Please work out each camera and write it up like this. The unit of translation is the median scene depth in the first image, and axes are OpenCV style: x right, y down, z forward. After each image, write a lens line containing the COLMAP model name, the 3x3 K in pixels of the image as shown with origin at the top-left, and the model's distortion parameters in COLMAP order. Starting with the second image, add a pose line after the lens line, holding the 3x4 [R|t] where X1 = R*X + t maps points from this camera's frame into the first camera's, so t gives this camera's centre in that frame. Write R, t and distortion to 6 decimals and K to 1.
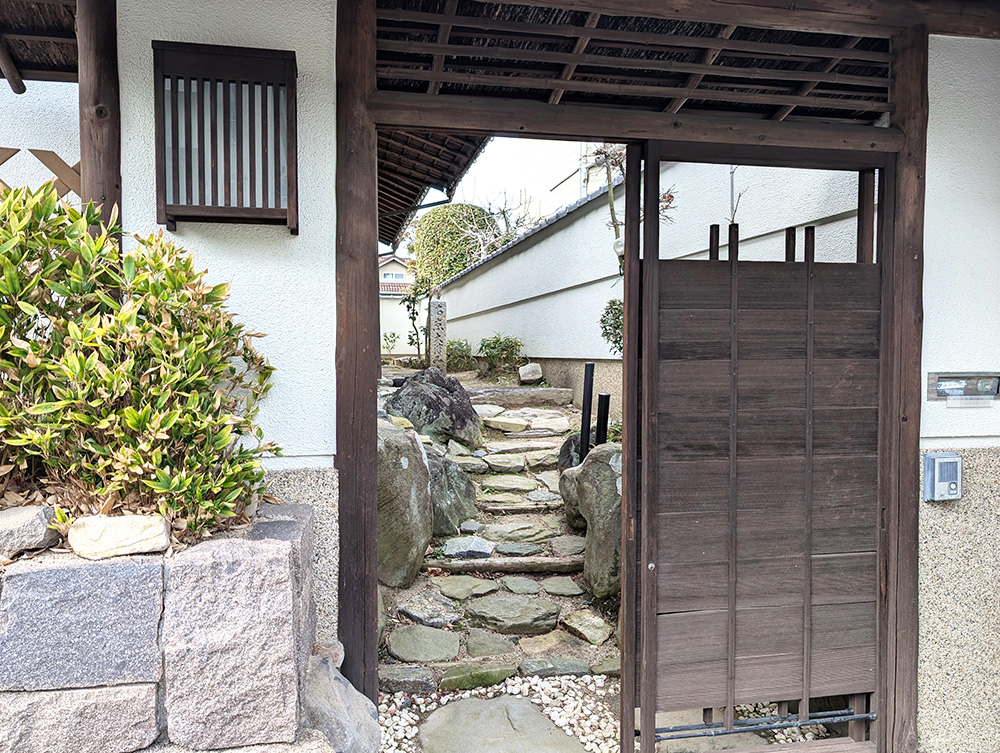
lens RADIAL K [[715.8, 0, 505.0], [0, 715.8, 378.5], [0, 0, 1]] dist [0.016105, -0.010697]
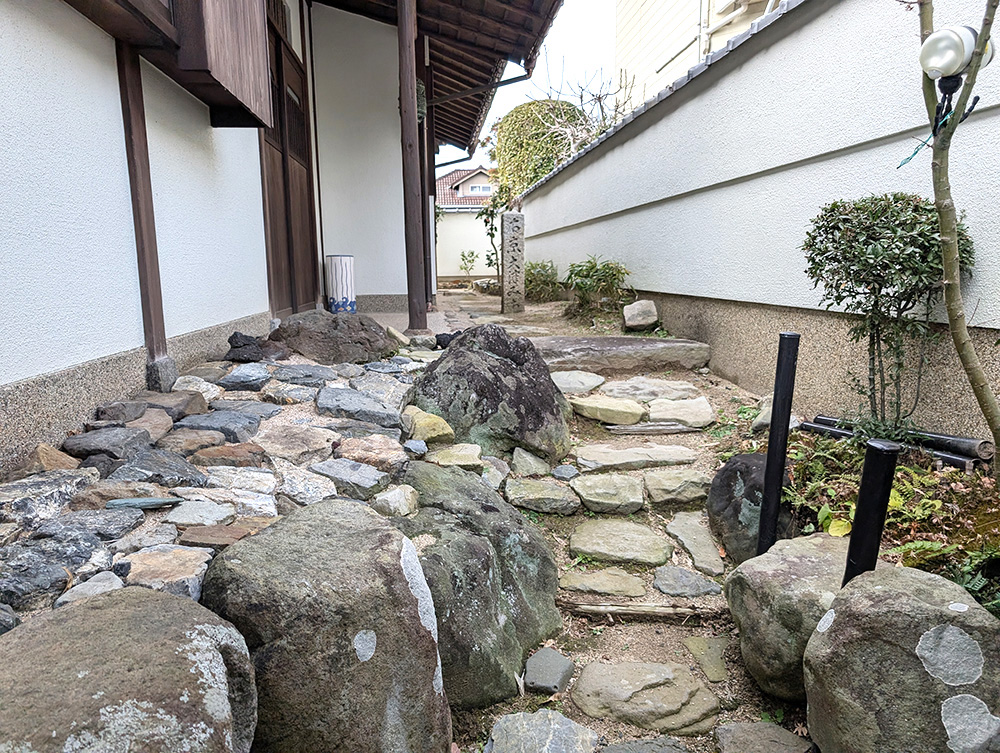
lens RADIAL K [[715.8, 0, 488.6], [0, 715.8, 378.7], [0, 0, 1]] dist [0.016105, -0.010697]
pose [[0.989265, 0.007893, -0.145922, -0.010765], [0.009482, 0.992969, 0.117995, -0.037684], [0.145827, -0.118112, 0.982234, 0.355311]]
